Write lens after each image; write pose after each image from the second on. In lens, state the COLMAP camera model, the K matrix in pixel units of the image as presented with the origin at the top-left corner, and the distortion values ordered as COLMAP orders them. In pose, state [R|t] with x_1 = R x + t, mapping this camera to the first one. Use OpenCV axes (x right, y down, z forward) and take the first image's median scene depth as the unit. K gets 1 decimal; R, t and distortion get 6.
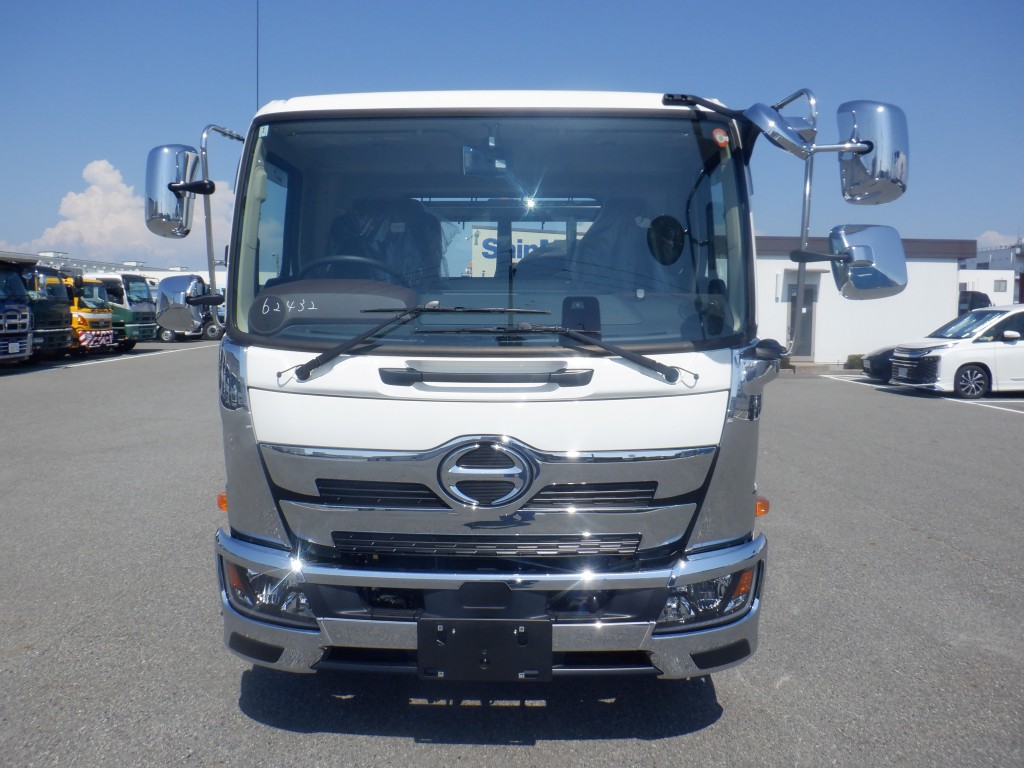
lens RADIAL K [[825.7, 0, 502.7], [0, 825.7, 384.4], [0, 0, 1]] dist [-0.018749, -0.016469]
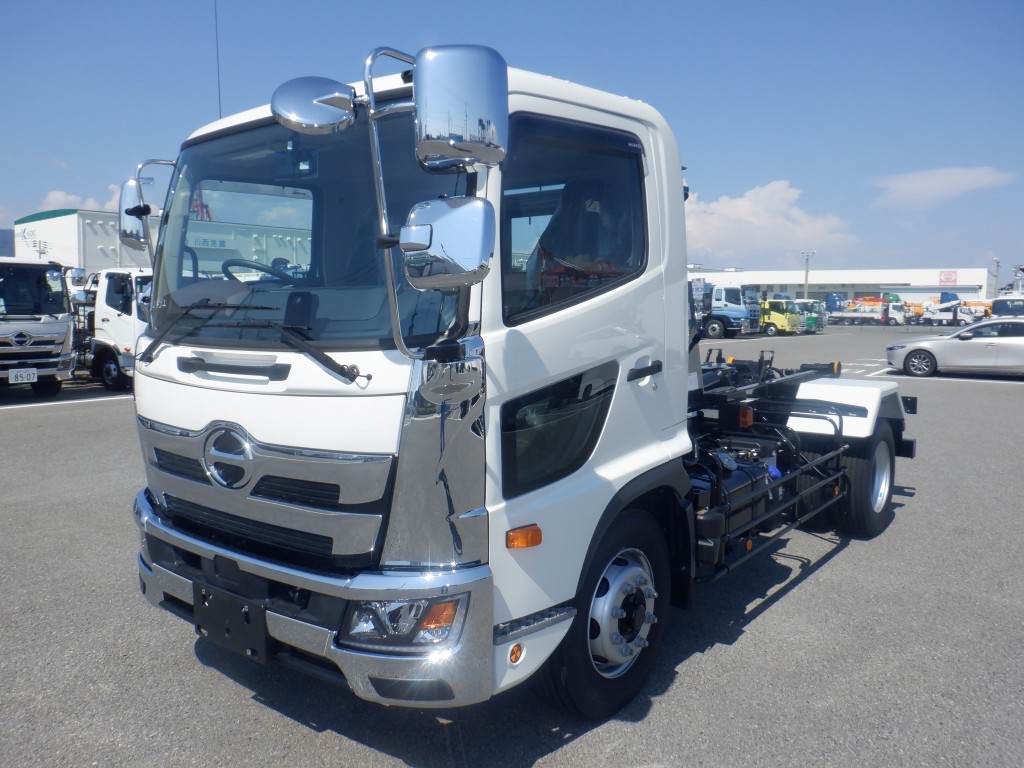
lens RADIAL K [[825.7, 0, 509.4], [0, 825.7, 383.9], [0, 0, 1]] dist [-0.018749, -0.016469]
pose [[0.798640, 0.053047, -0.599467, 0.903522], [-0.053140, 0.998433, 0.017556, -0.026170], [0.599459, 0.017834, 0.800207, 0.352318]]
